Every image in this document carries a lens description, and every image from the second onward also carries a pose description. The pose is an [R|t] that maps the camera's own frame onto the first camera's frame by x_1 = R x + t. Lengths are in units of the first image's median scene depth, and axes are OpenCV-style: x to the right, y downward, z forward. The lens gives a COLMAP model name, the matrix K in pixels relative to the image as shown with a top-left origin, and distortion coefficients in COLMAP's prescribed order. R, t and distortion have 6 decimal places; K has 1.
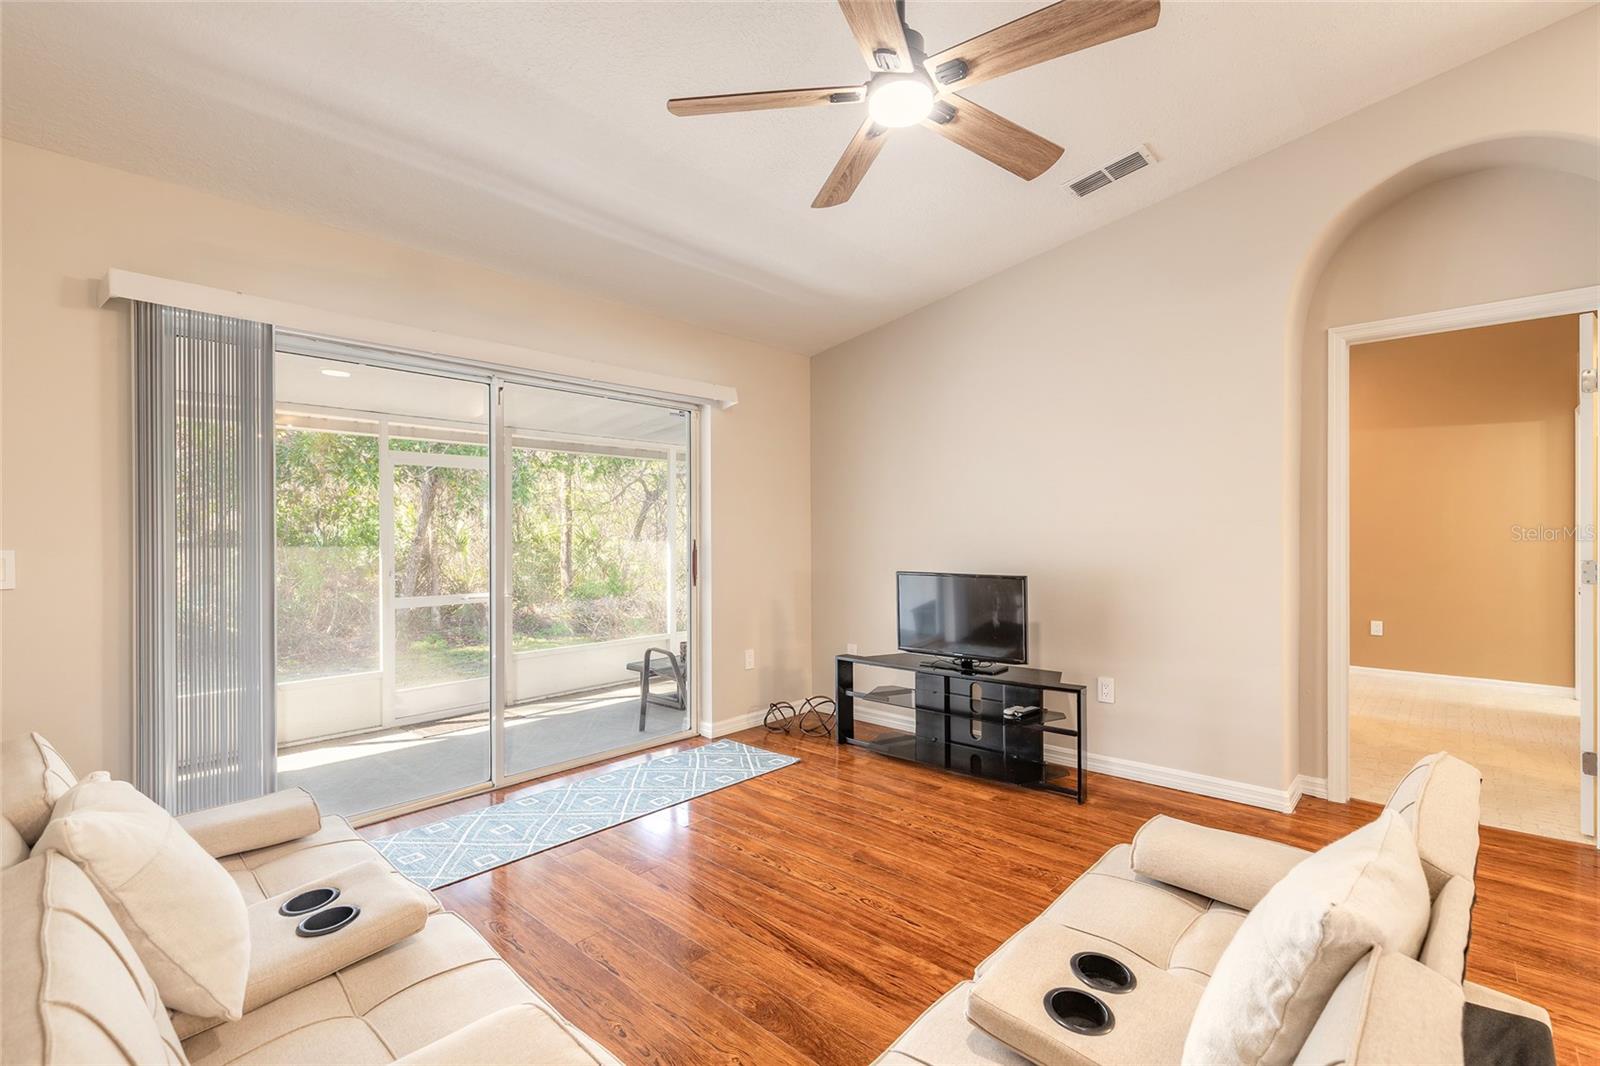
lens RADIAL K [[724.1, 0, 806.7], [0, 724.1, 535.5], [0, 0, 1]] dist [0.011226, -0.000990]
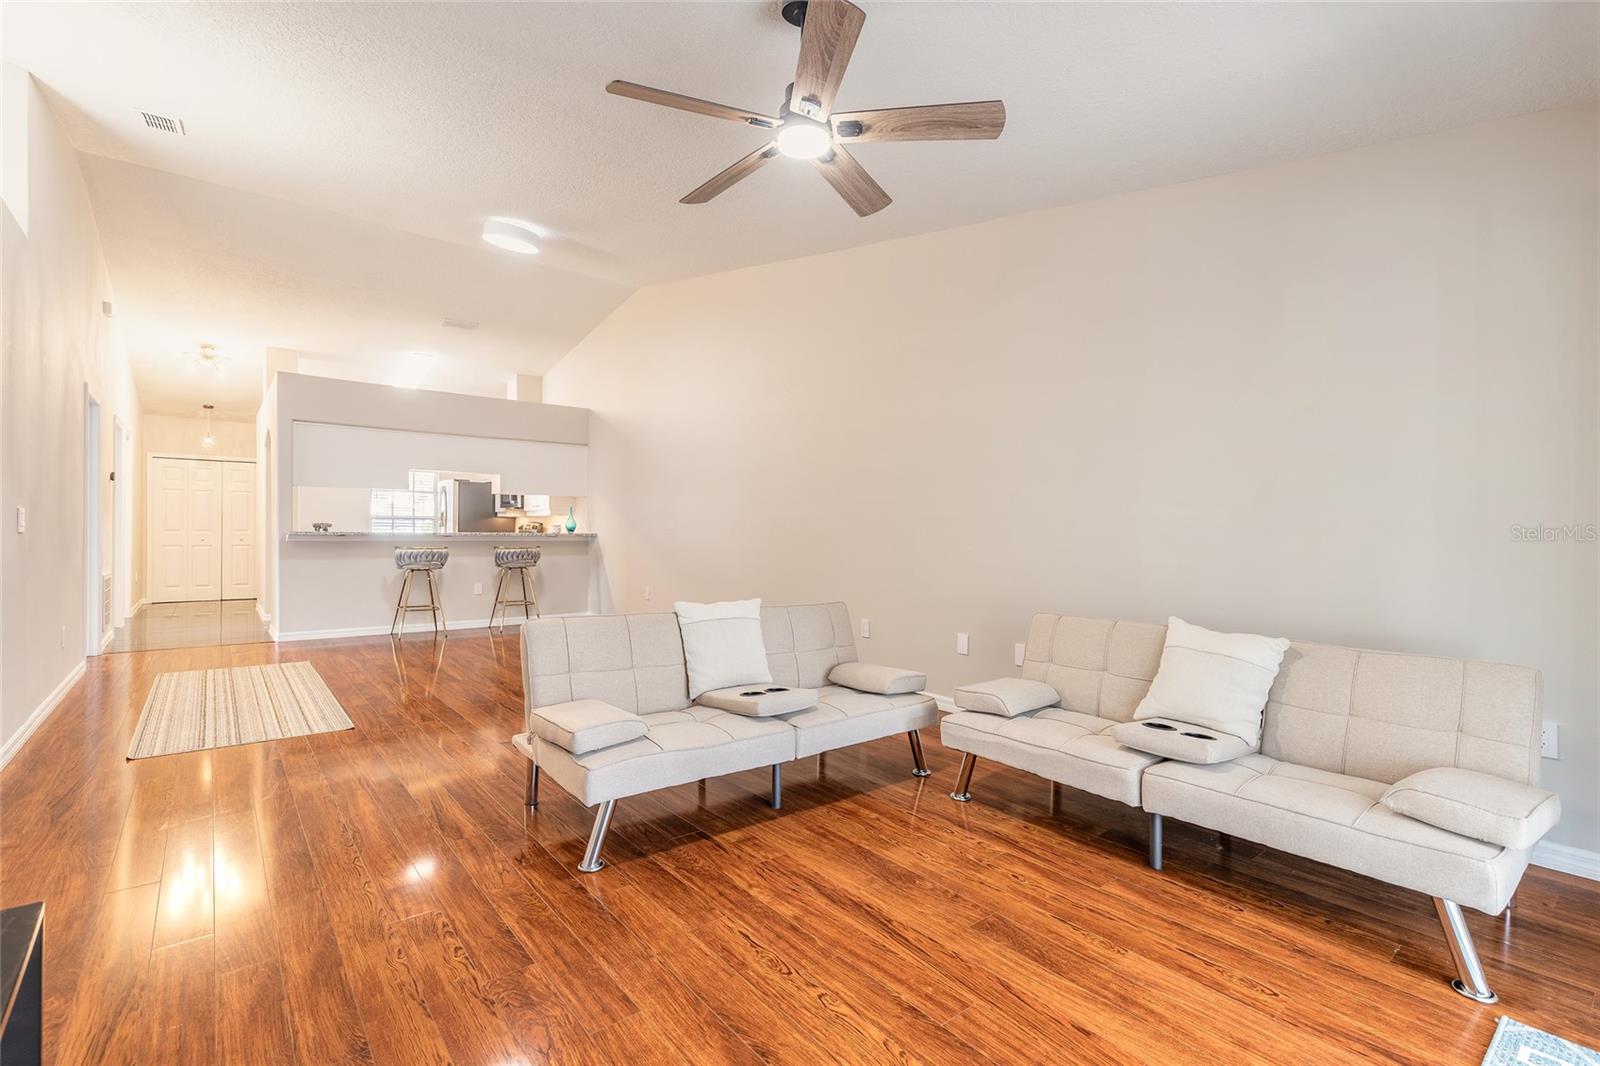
lens RADIAL K [[724.1, 0, 800.1], [0, 724.1, 535.9], [0, 0, 1]] dist [0.011226, -0.000990]
pose [[-0.988101, -0.011684, 0.153359, -0.044455], [-0.009729, 0.999862, 0.013490, 0.037481], [-0.153496, 0.011838, -0.988078, 1.705423]]
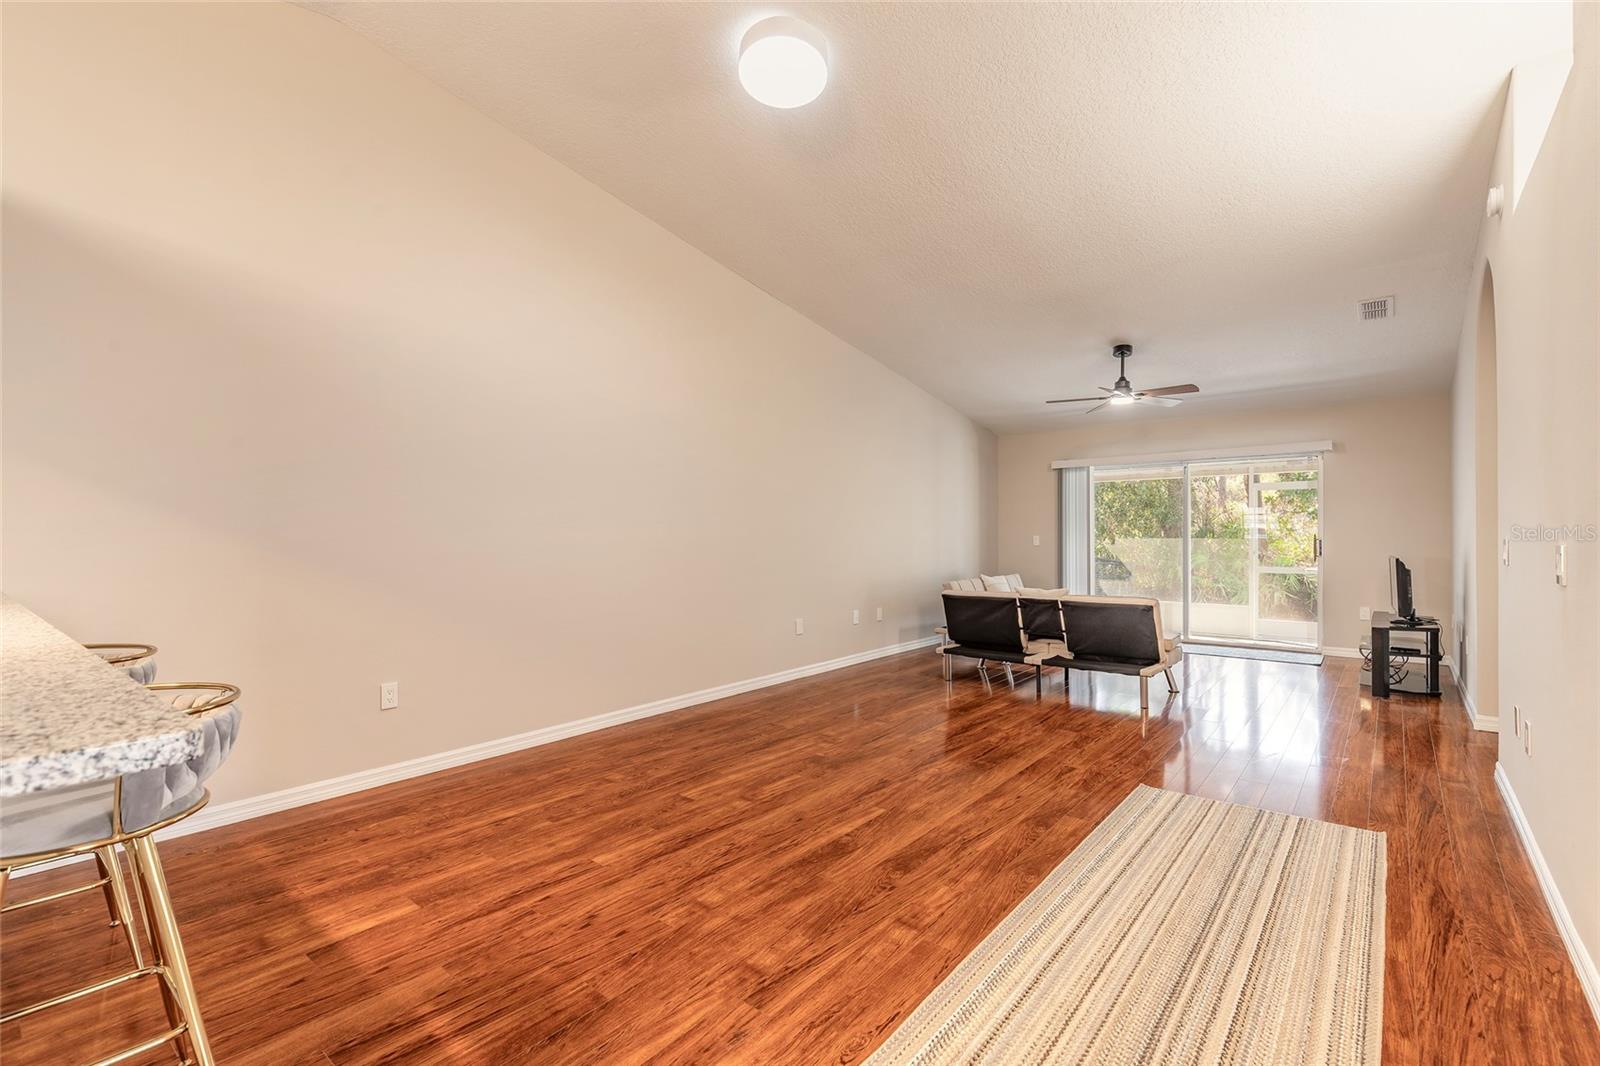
lens RADIAL K [[724.1, 0, 796.3], [0, 724.1, 524.2], [0, 0, 1]] dist [0.011226, -0.000990]
pose [[0.047336, -0.011739, -0.998810, 2.568131], [0.001236, 0.999931, -0.011693, 0.001421], [0.998878, -0.000681, 0.047348, -0.472719]]
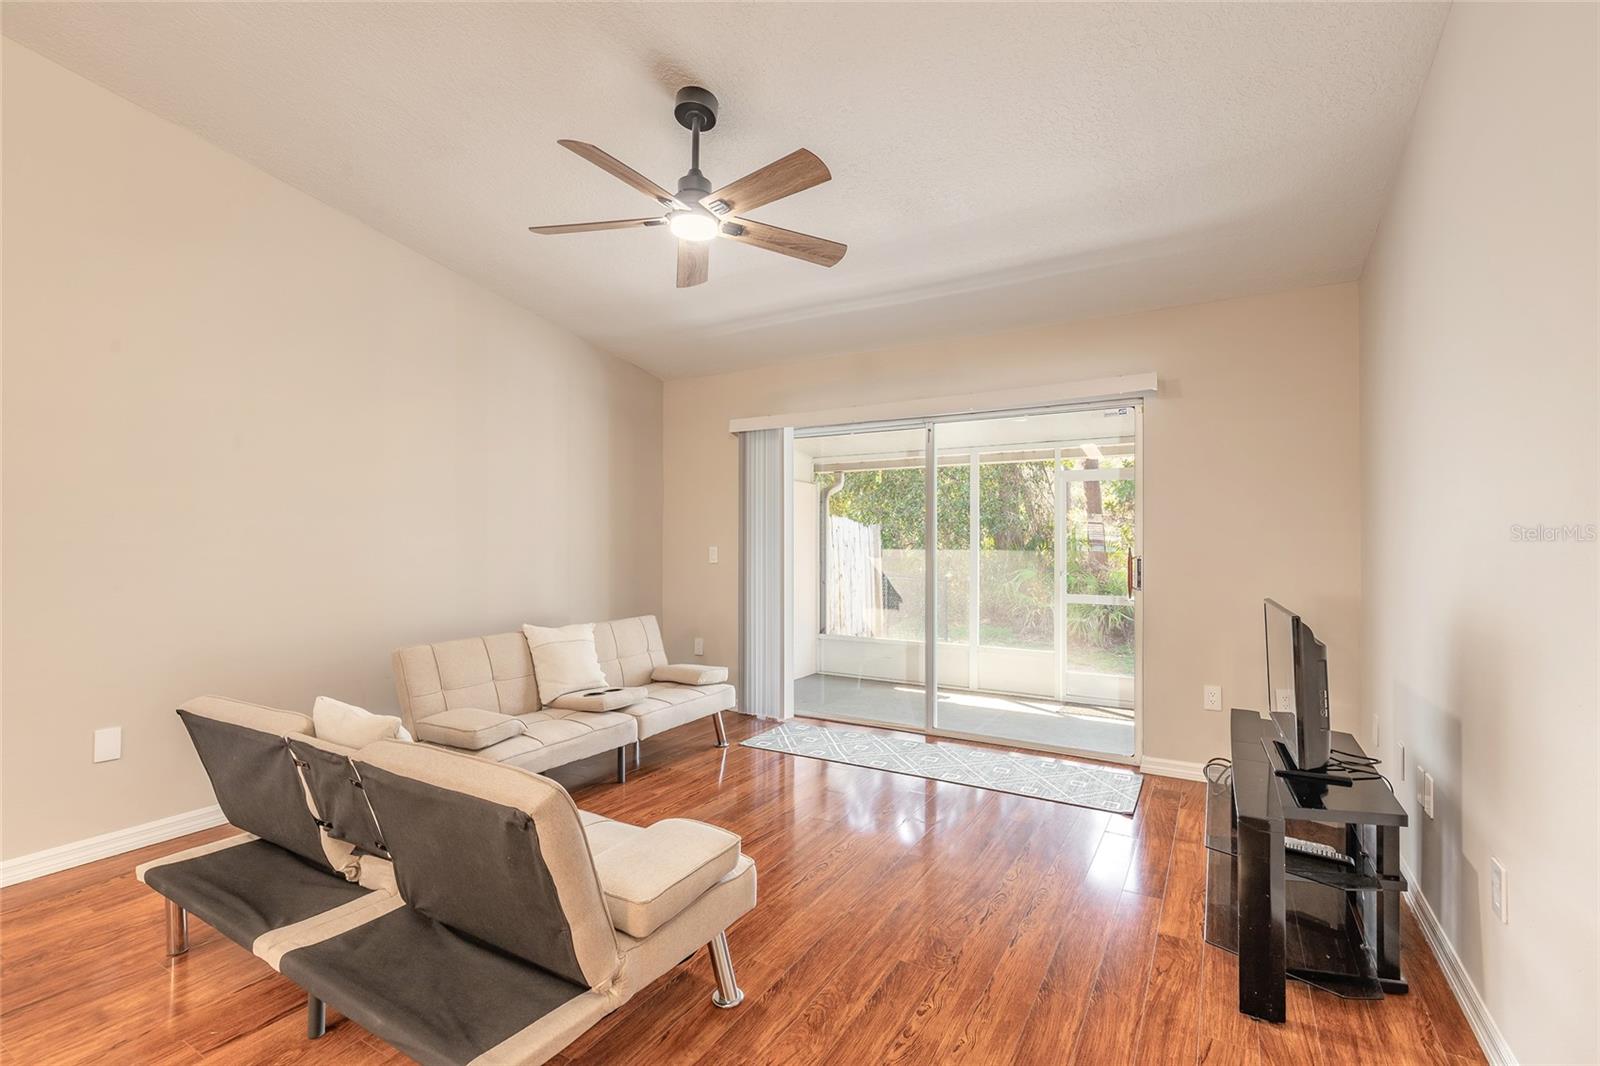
lens RADIAL K [[724.1, 0, 791.2], [0, 724.1, 529.4], [0, 0, 1]] dist [0.011226, -0.000990]
pose [[0.192091, -0.013340, -0.981286, 1.163964], [-0.006034, 0.999873, -0.014774, -0.003469], [0.981359, 0.008759, 0.191986, 0.711803]]
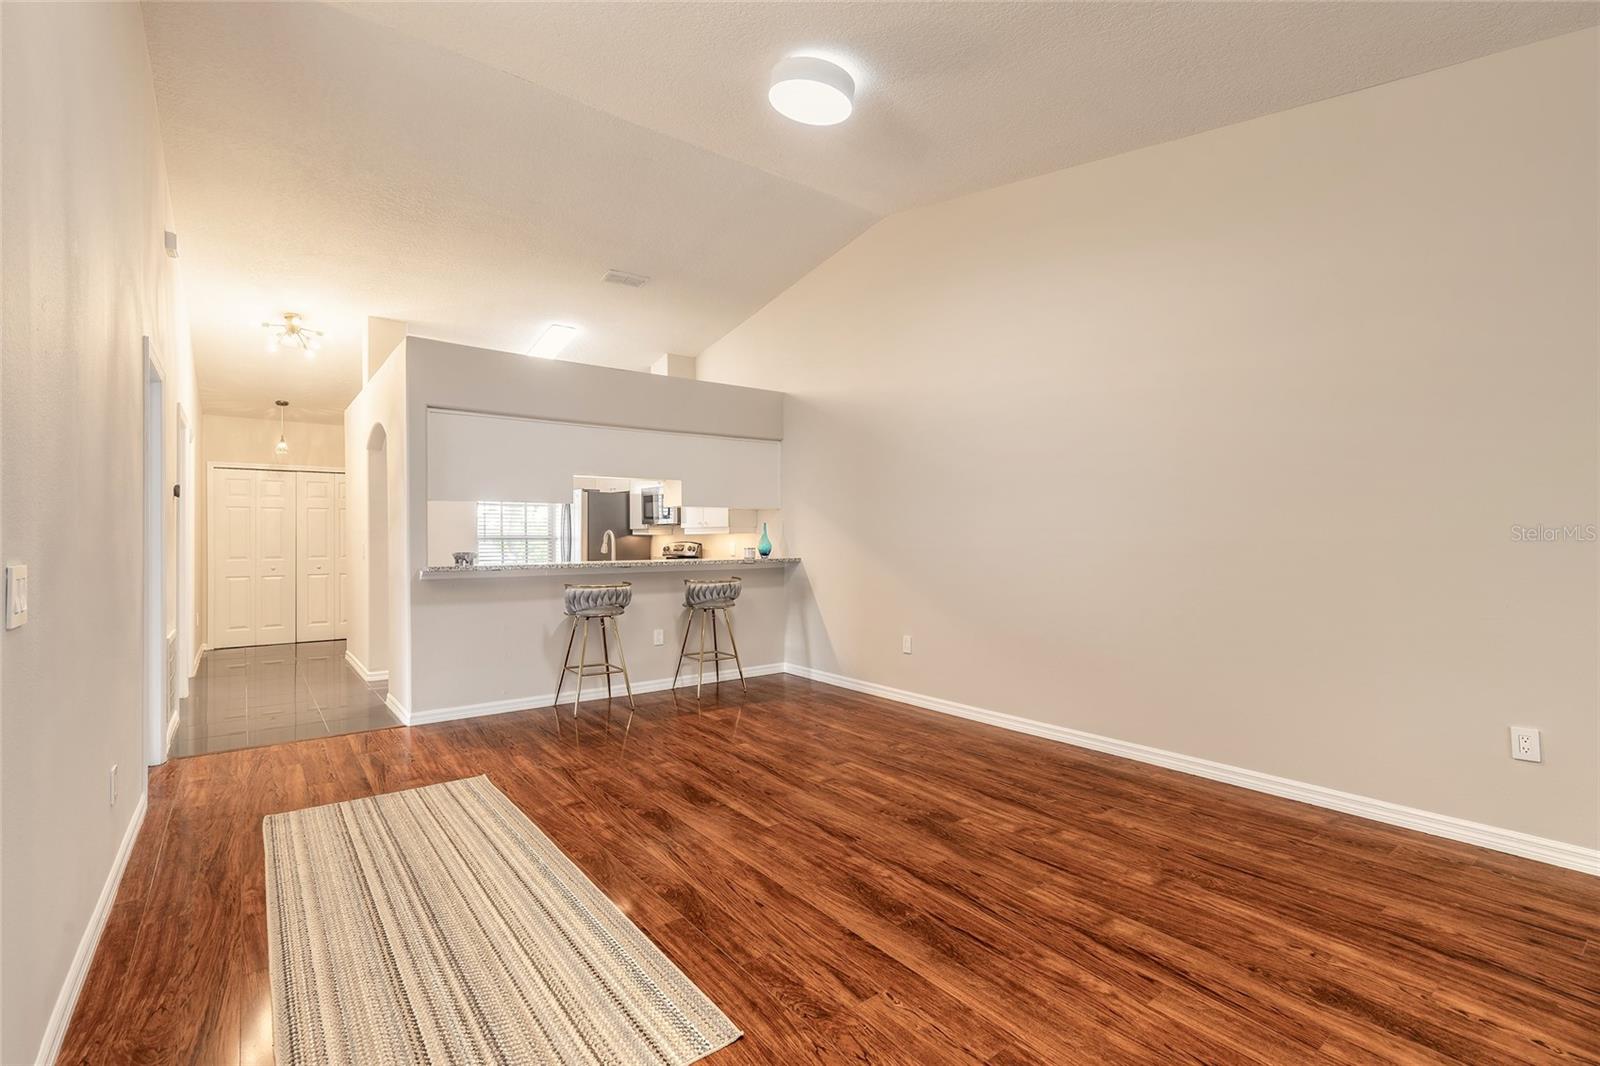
lens RADIAL K [[724.1, 0, 799.7], [0, 724.1, 538.5], [0, 0, 1]] dist [0.011226, -0.000990]
pose [[-0.983335, 0.001926, 0.181793, 0.985952], [0.003260, 0.999970, 0.007036, -0.006538], [-0.181774, 0.007511, -0.983312, 0.967357]]
